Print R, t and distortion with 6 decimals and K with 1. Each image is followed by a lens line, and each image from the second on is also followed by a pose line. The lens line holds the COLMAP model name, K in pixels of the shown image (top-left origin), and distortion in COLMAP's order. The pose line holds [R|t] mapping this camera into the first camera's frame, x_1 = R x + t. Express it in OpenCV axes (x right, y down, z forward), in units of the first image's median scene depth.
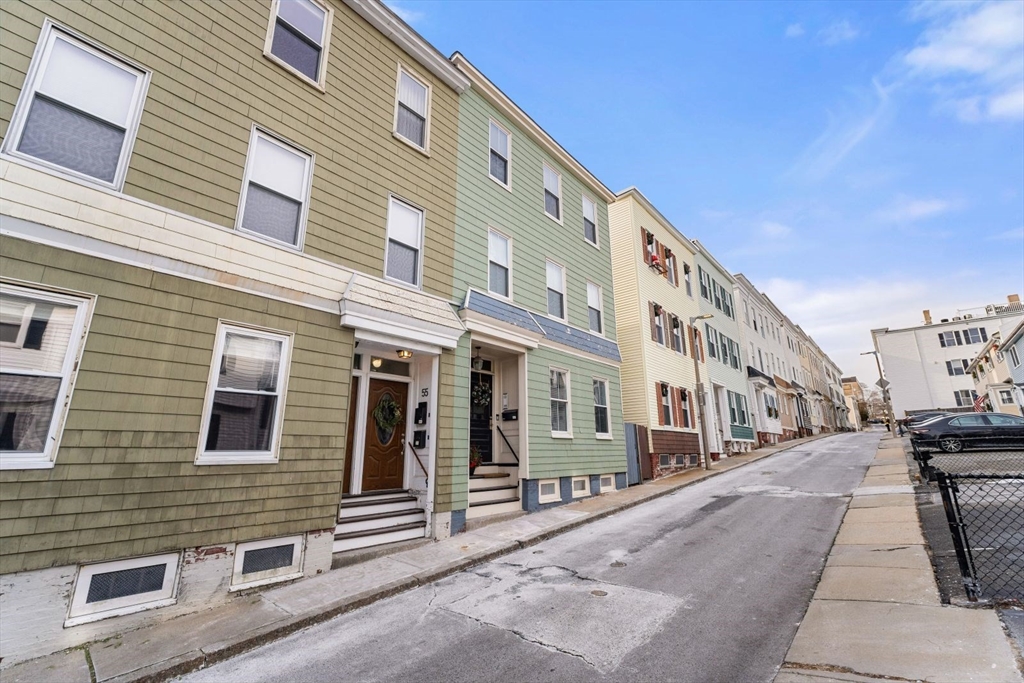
lens RADIAL K [[434.2, 0, 510.1], [0, 434.2, 335.4], [0, 0, 1]] dist [0.005909, 0.000052]
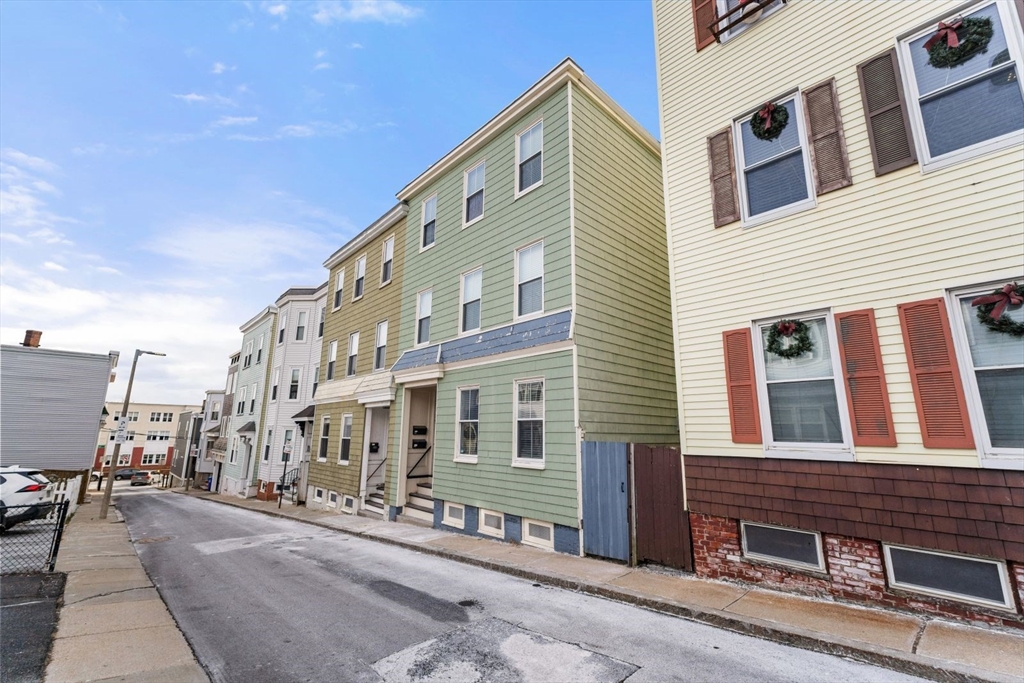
lens RADIAL K [[434.2, 0, 510.7], [0, 434.2, 344.1], [0, 0, 1]] dist [0.005909, 0.000052]
pose [[-0.110063, -0.204388, -0.972683, 1.016380], [0.242875, 0.943430, -0.225724, 0.219556], [0.963793, -0.261085, -0.054196, 1.152853]]
